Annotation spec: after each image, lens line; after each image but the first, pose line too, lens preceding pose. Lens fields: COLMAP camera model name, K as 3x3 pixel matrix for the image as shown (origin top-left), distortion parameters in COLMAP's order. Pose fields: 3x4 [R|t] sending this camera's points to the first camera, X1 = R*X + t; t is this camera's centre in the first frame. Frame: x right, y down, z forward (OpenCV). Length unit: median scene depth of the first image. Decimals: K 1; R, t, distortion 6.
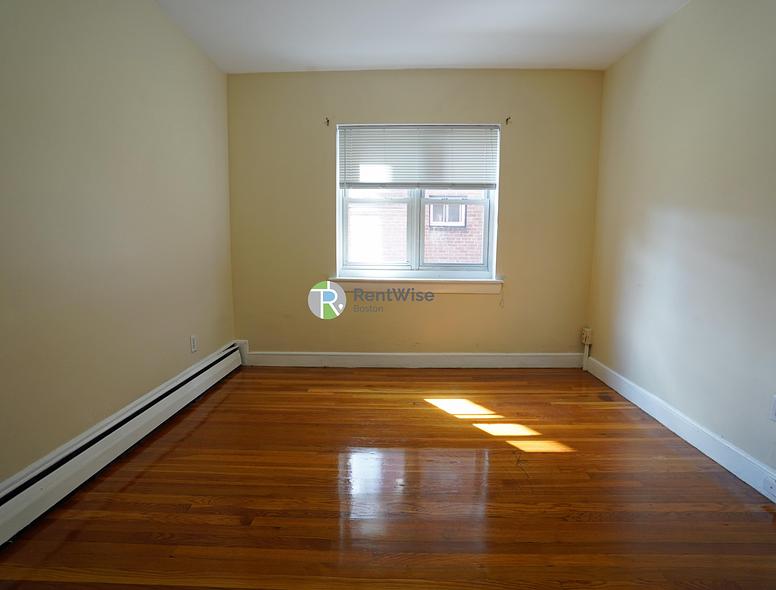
lens RADIAL K [[420.9, 0, 388.0], [0, 420.9, 295.0], [0, 0, 1]] dist [-0.000106, 0.000156]
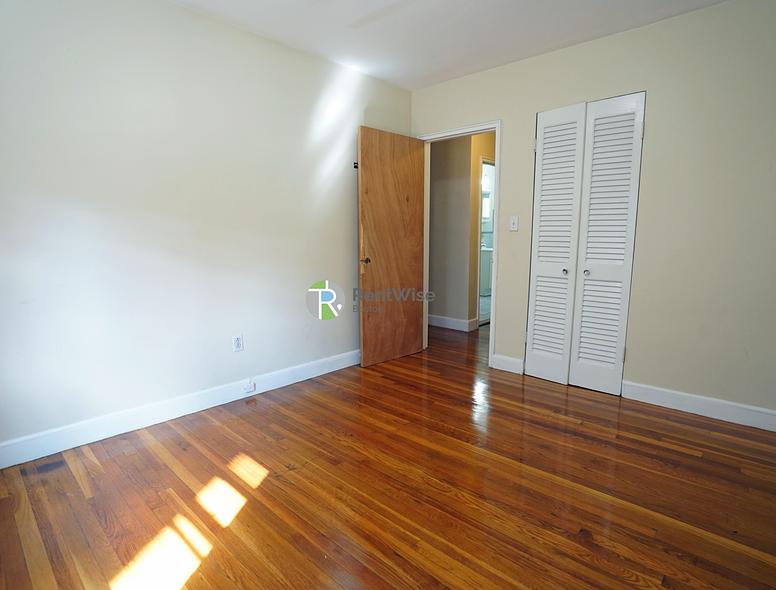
lens RADIAL K [[420.9, 0, 388.0], [0, 420.9, 295.0], [0, 0, 1]] dist [-0.000106, 0.000156]
pose [[-0.749523, -0.099596, 0.654443, -0.381459], [0.081051, 0.967372, 0.240046, -0.176835], [-0.656998, 0.232963, -0.716995, 1.238979]]
